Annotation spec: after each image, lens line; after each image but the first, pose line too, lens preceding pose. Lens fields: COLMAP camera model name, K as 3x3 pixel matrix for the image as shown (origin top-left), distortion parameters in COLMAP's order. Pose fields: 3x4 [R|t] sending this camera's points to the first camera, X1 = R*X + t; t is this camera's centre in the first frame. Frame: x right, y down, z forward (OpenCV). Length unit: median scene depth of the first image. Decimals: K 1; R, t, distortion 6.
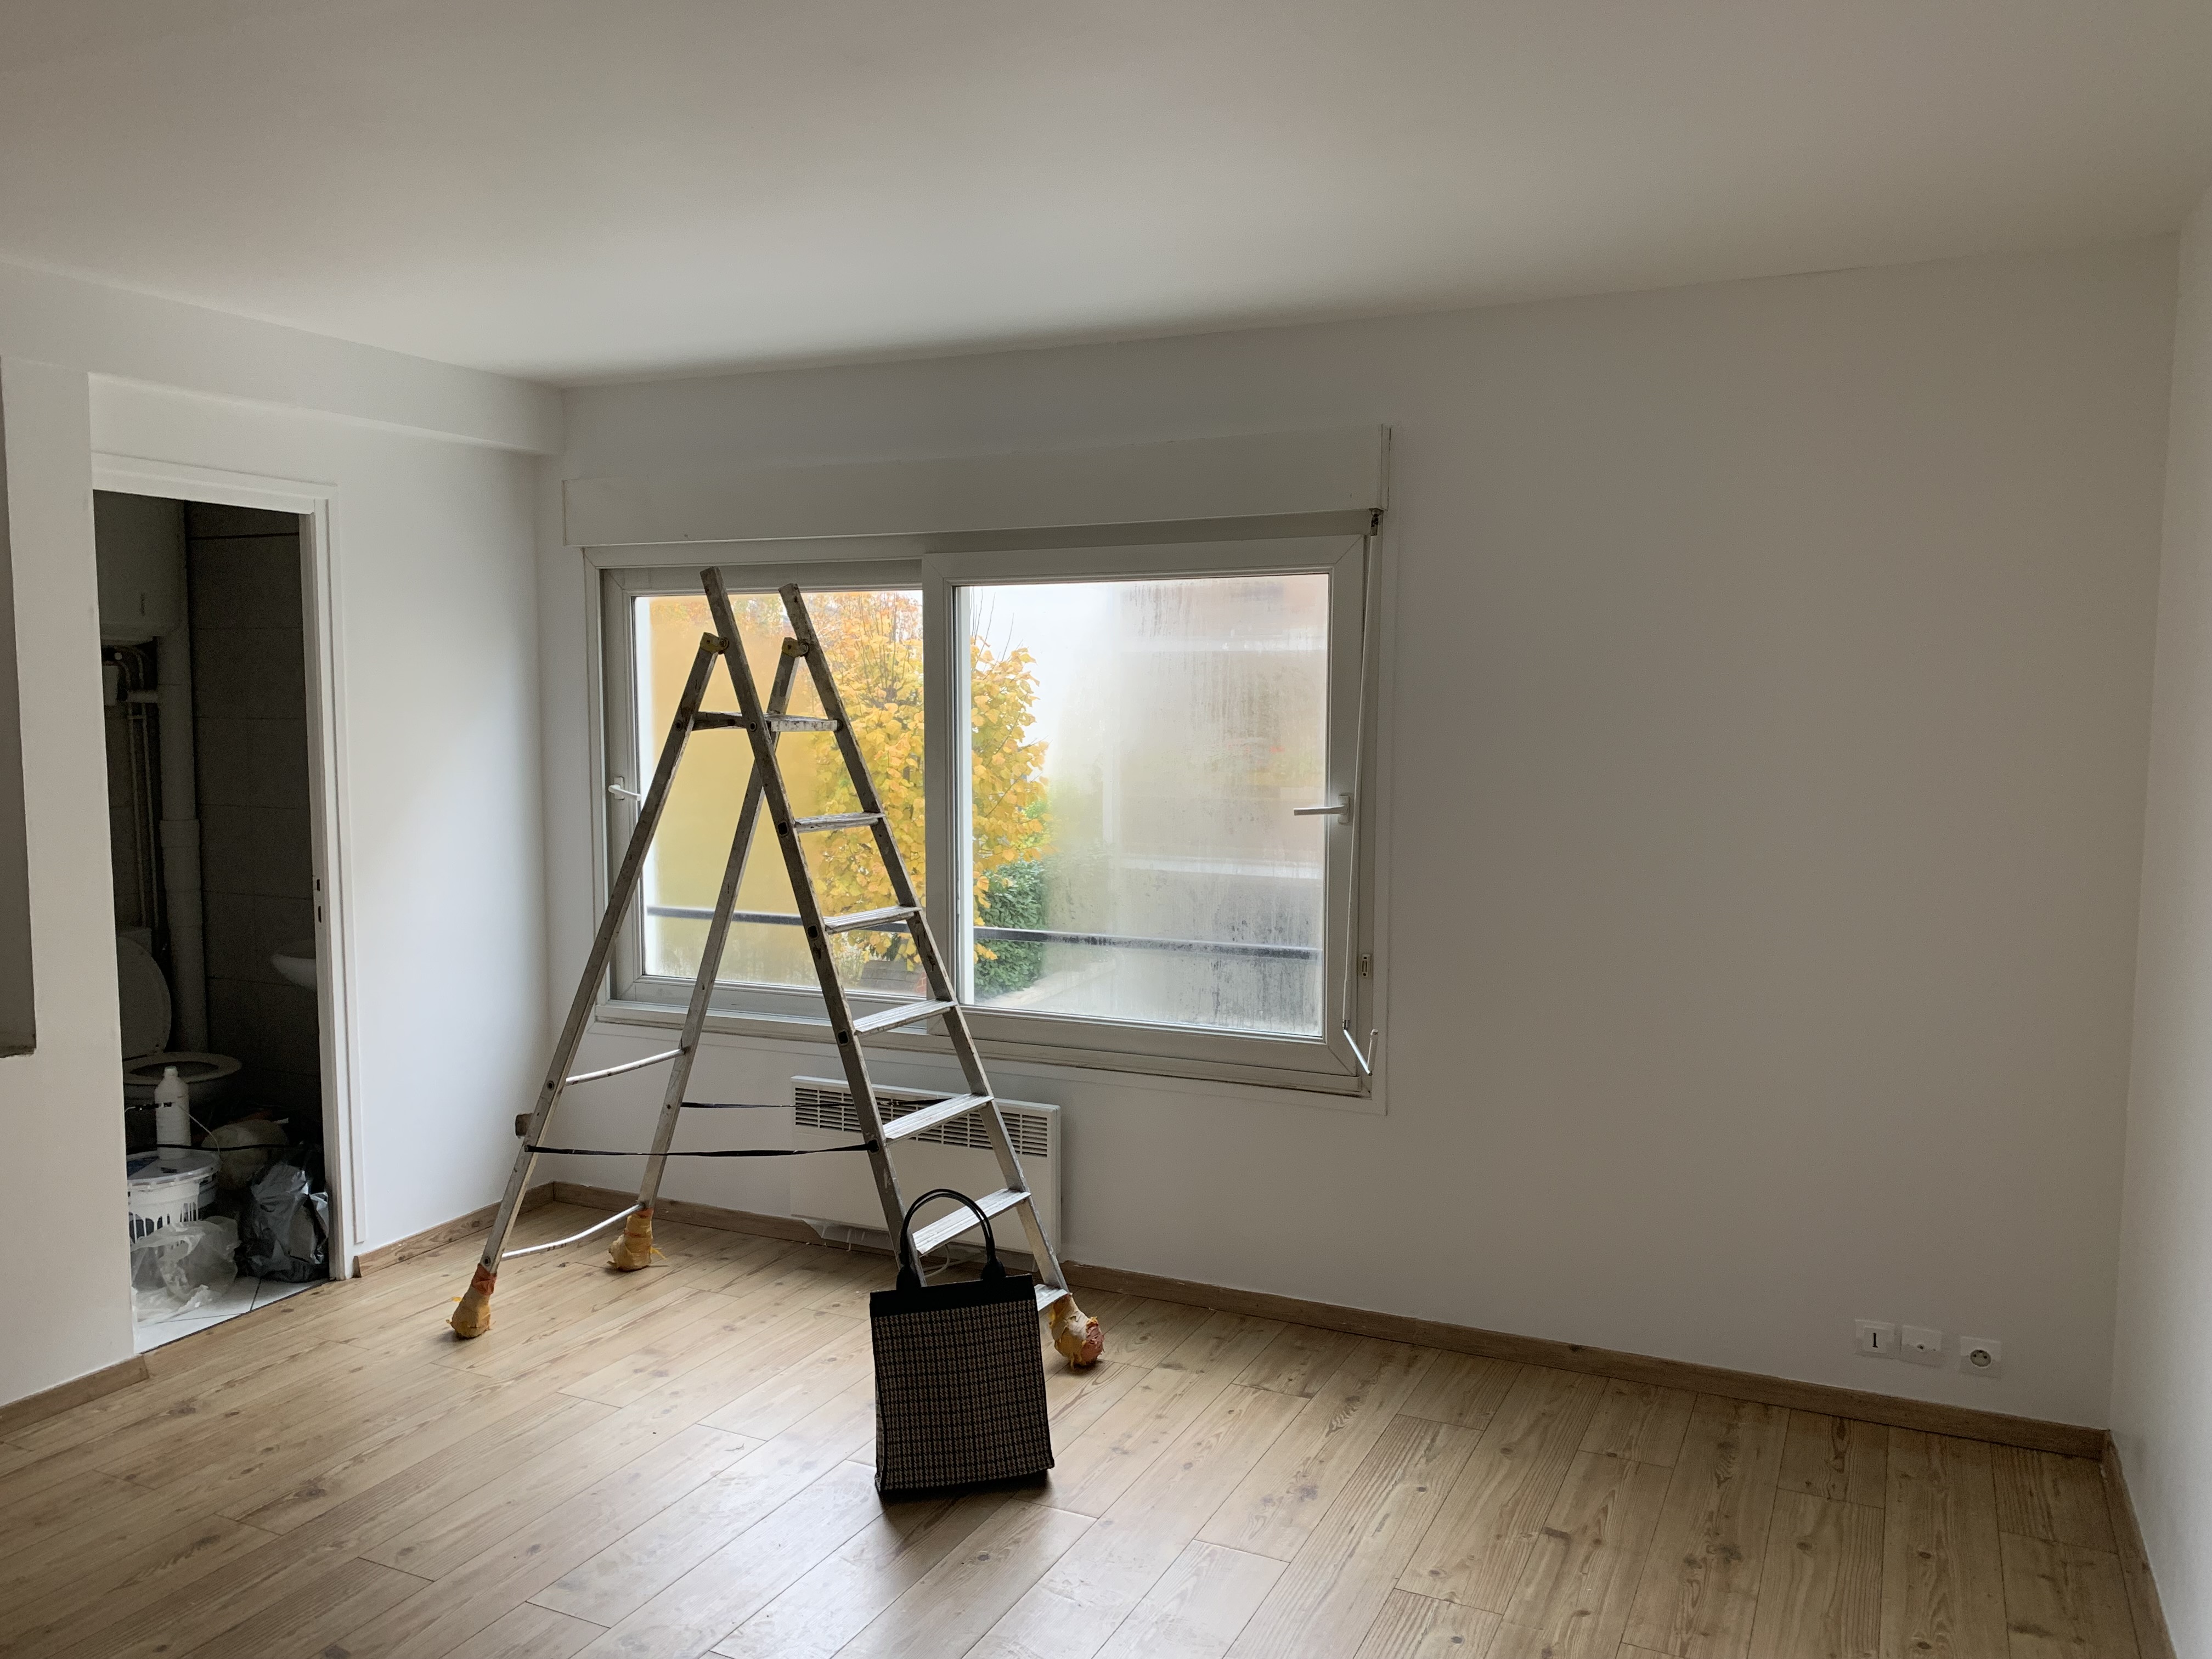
lens RADIAL K [[1675.4, 0, 1080.3], [0, 1675.4, 841.2], [0, 0, 1]] dist [0.039037, -0.045073]
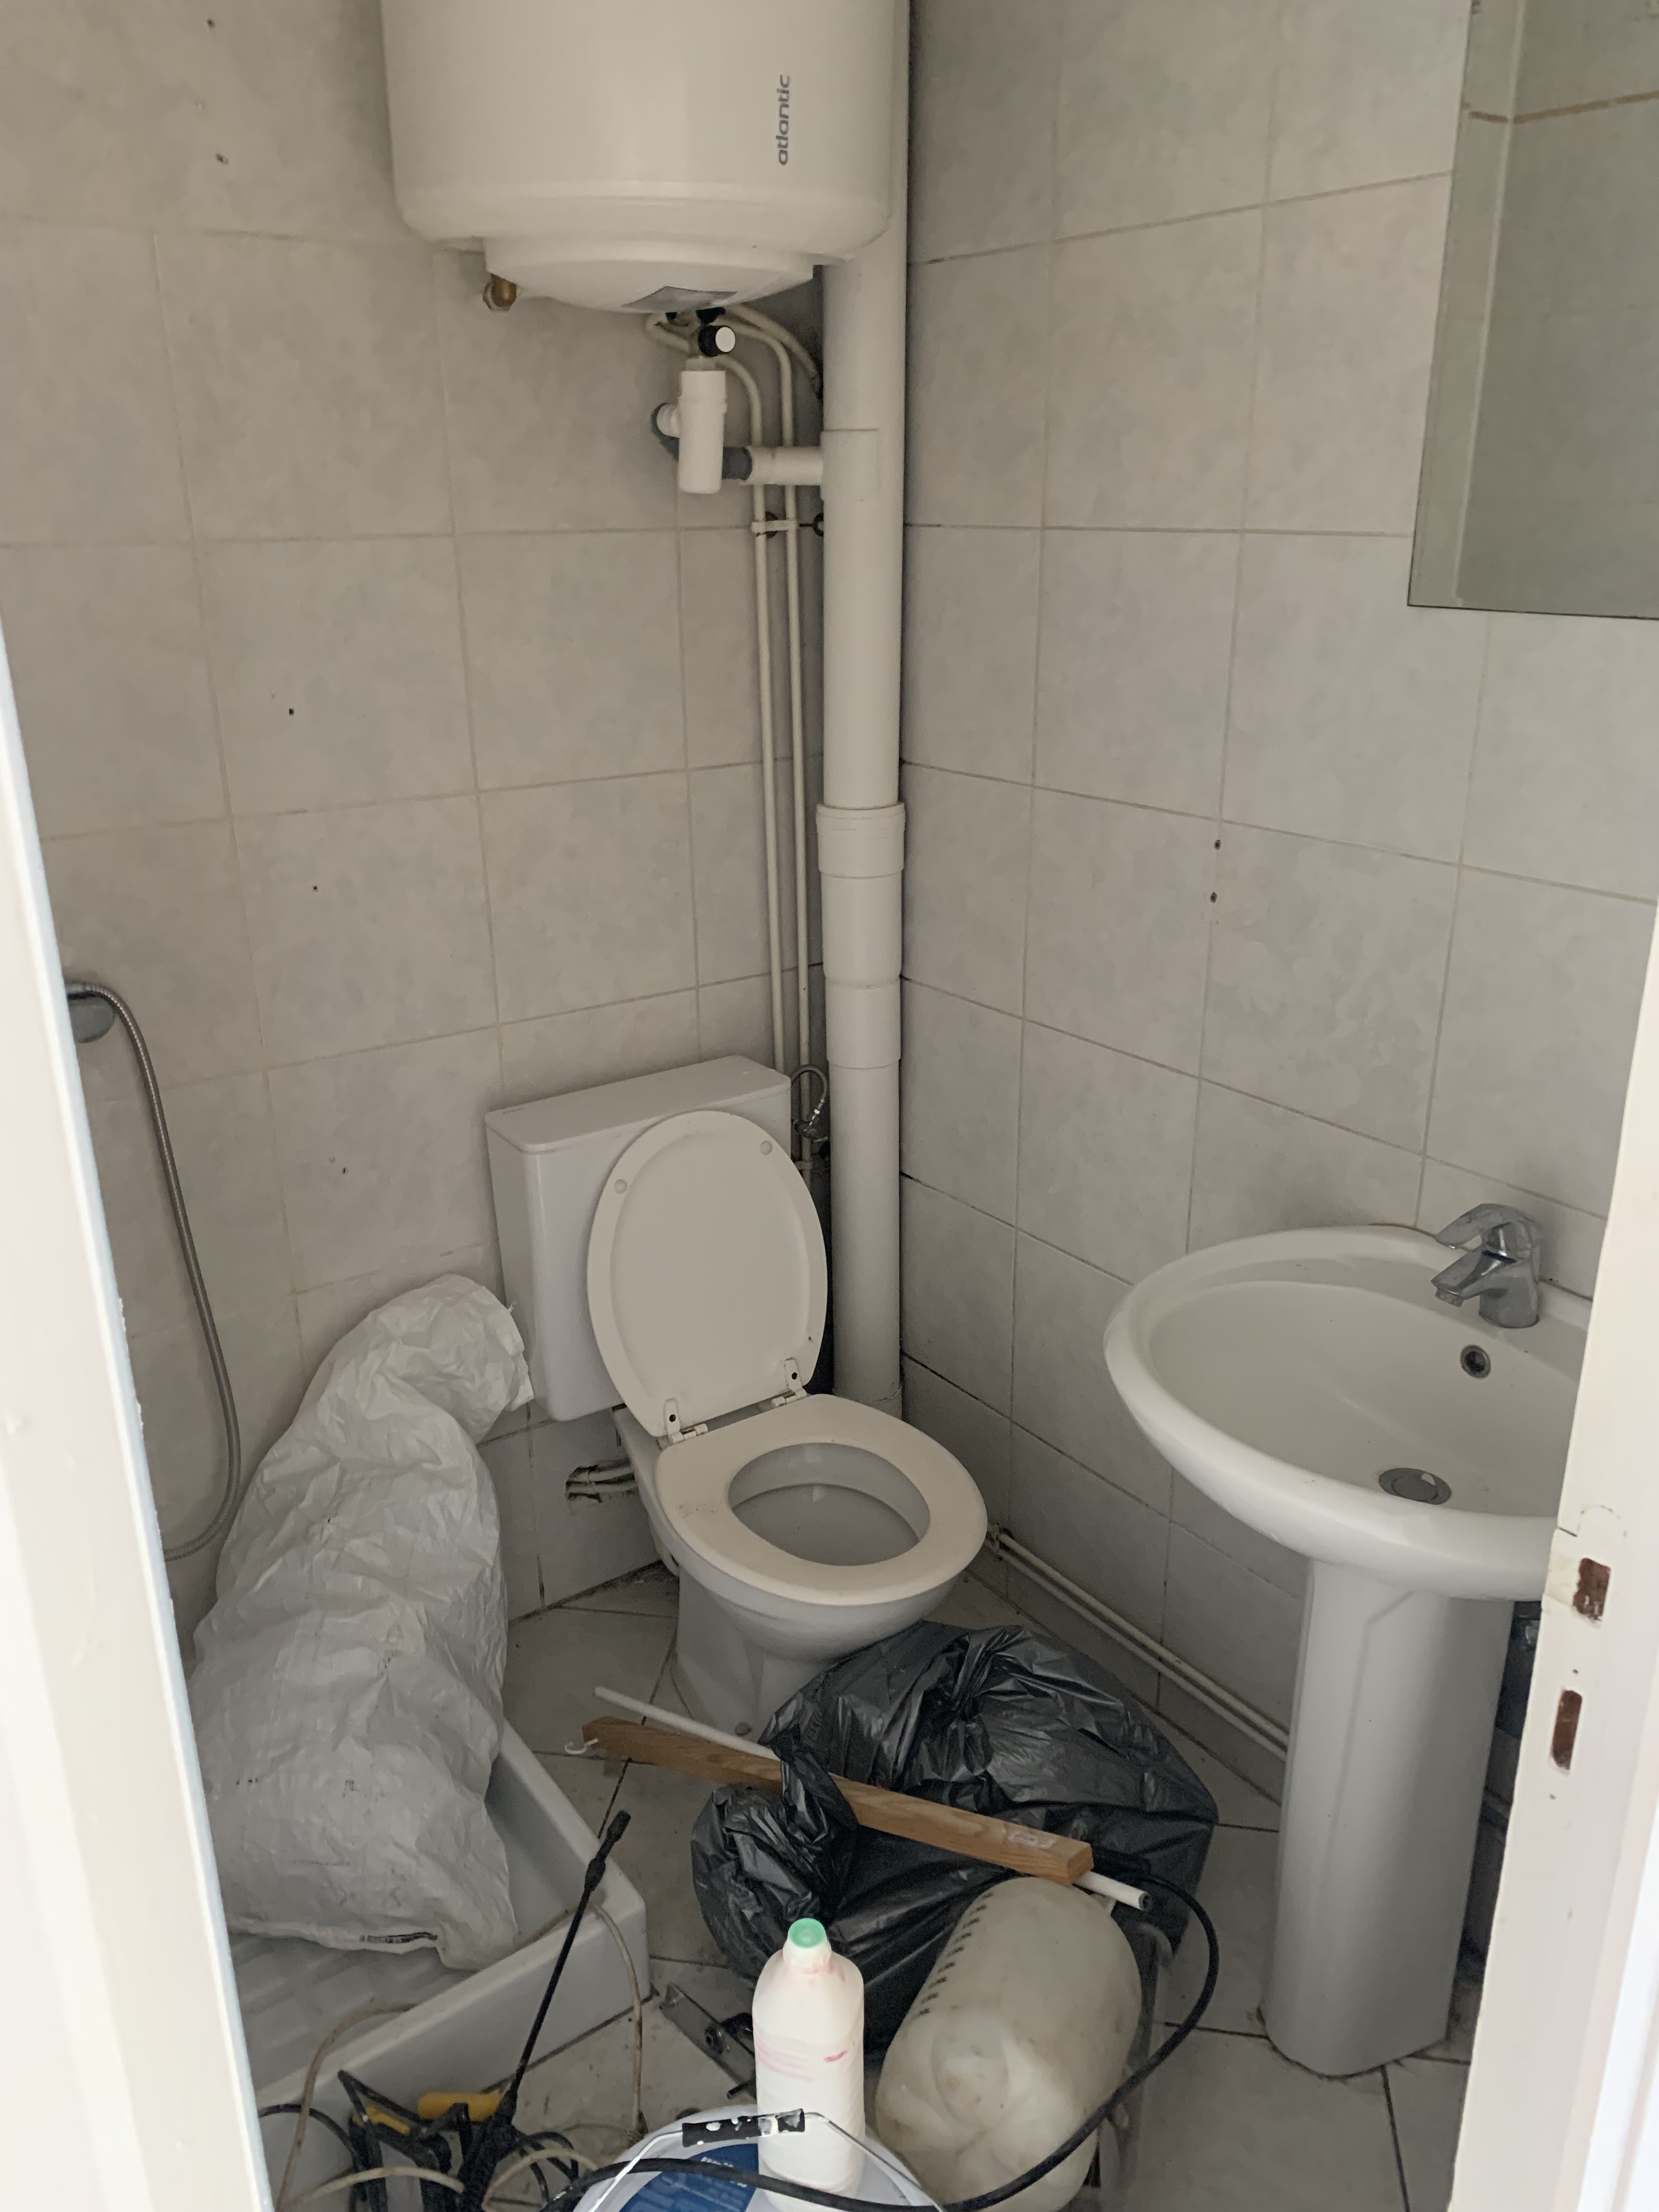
lens RADIAL K [[1675.4, 0, 829.3], [0, 1675.4, 1117.6], [0, 0, 1]] dist [0.039037, -0.045073]
pose [[0.876559, 0.161693, -0.453320, -0.353281], [-0.034336, 0.960487, 0.276198, -0.050186], [0.480067, -0.226539, 0.847476, 0.652529]]
